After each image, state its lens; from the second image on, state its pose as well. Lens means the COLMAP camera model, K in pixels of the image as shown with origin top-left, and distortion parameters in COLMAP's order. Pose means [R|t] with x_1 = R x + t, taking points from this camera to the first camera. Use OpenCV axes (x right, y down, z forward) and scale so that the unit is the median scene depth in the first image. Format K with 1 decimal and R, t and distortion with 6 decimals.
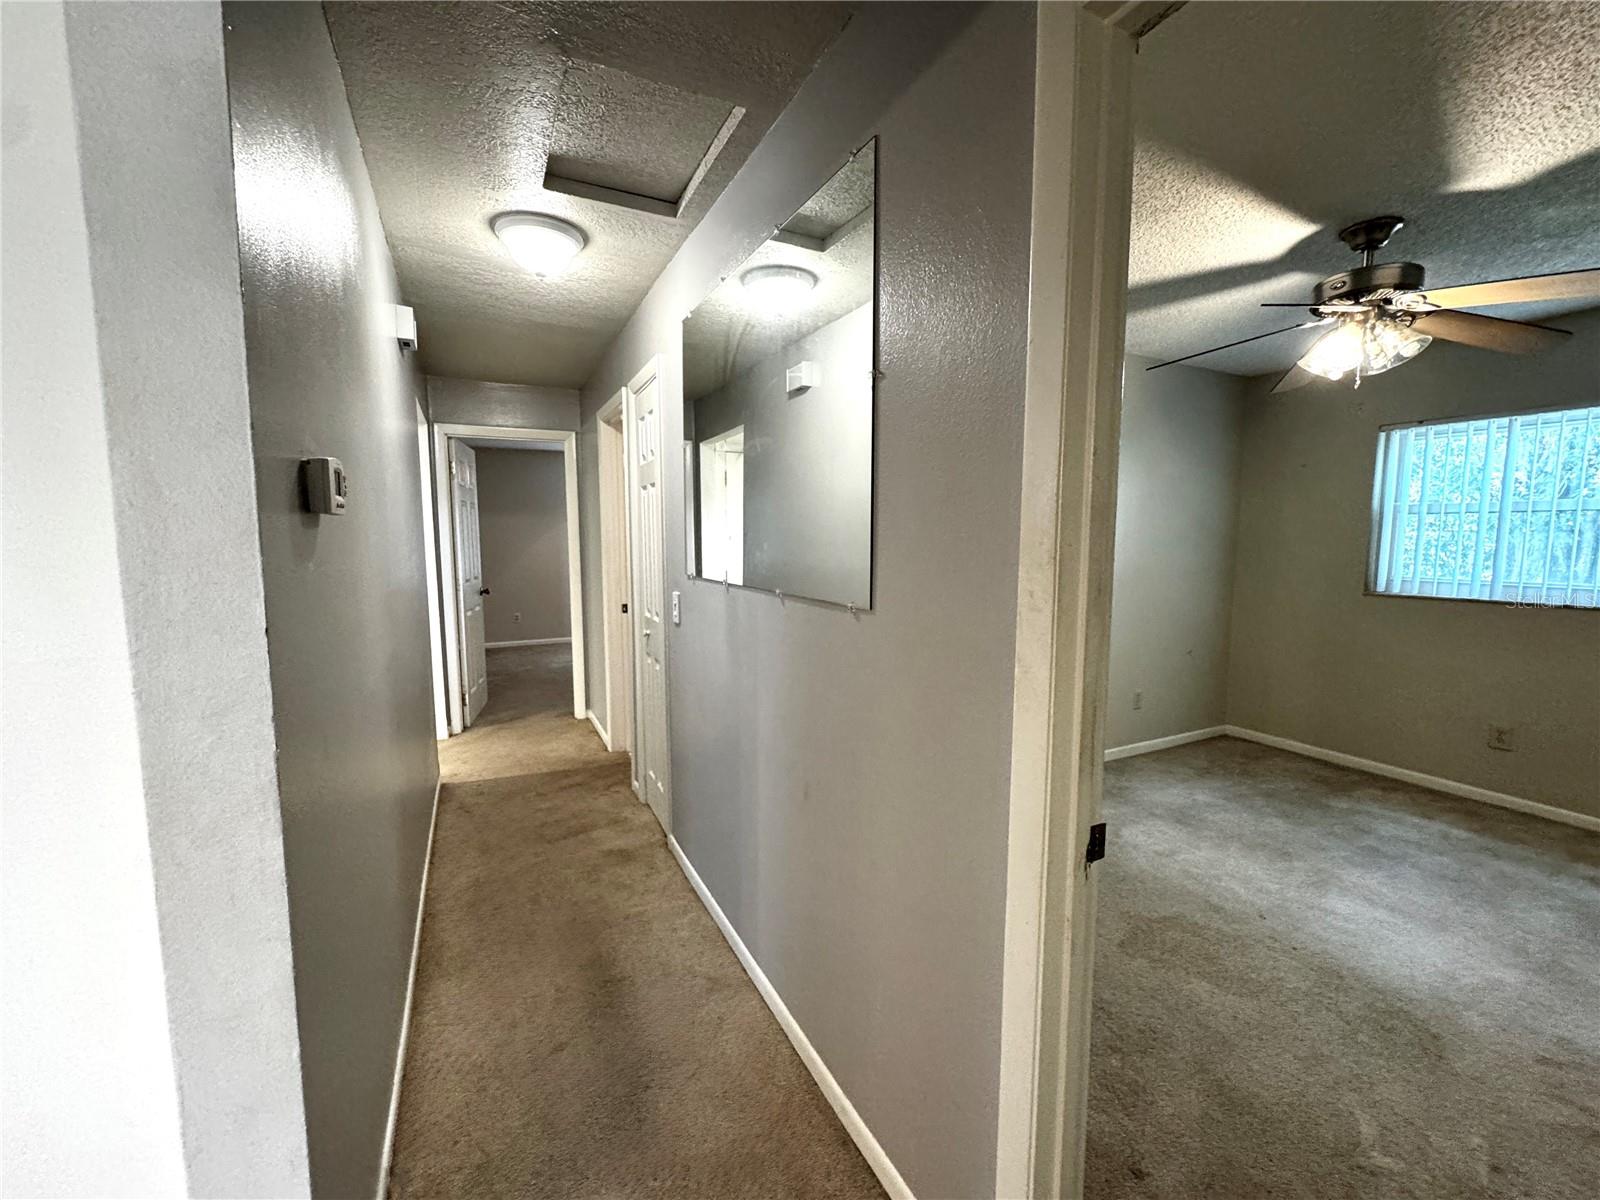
lens RADIAL K [[642.0, 0, 793.3], [0, 642.0, 598.8], [0, 0, 1]] dist [-0.002534, -0.000168]
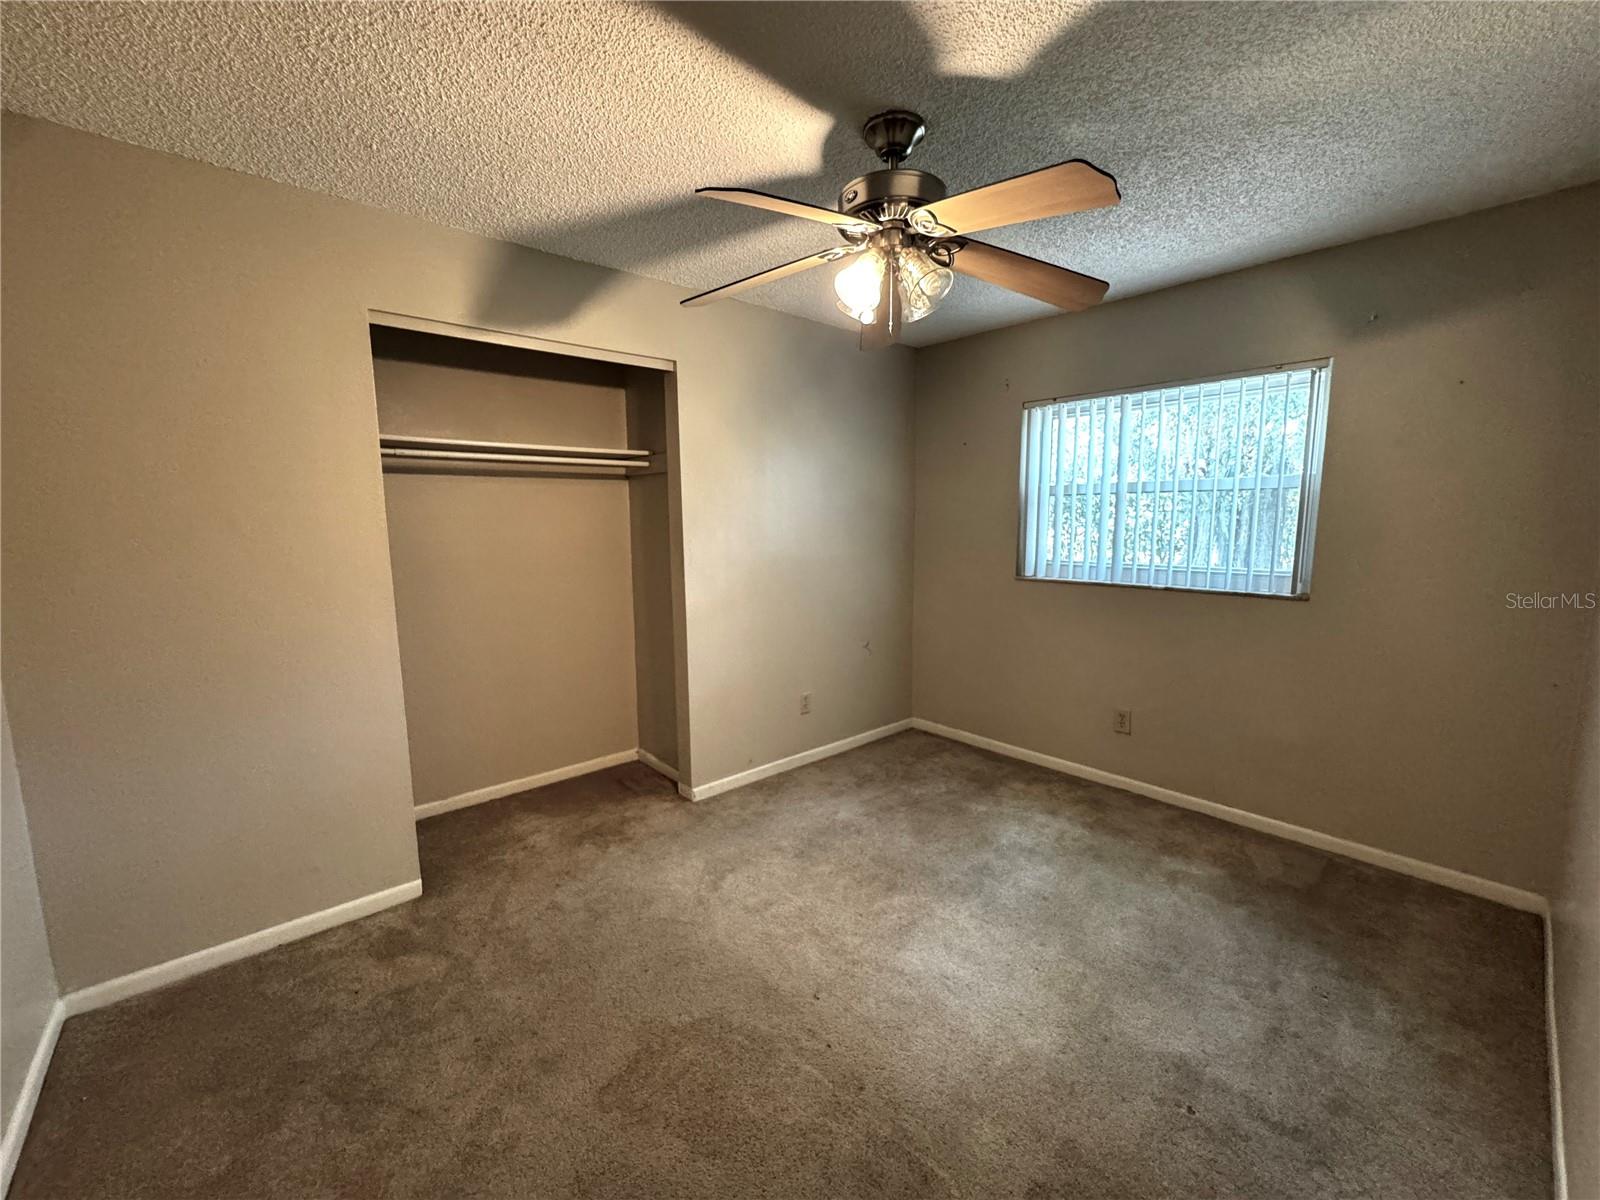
lens RADIAL K [[642.0, 0, 796.5], [0, 642.0, 599.5], [0, 0, 1]] dist [-0.002534, -0.000168]
pose [[0.966655, -0.040124, 0.252919, 0.368965], [0.033171, 0.998947, 0.031695, -0.020386], [-0.253924, -0.022249, 0.966968, 0.167605]]
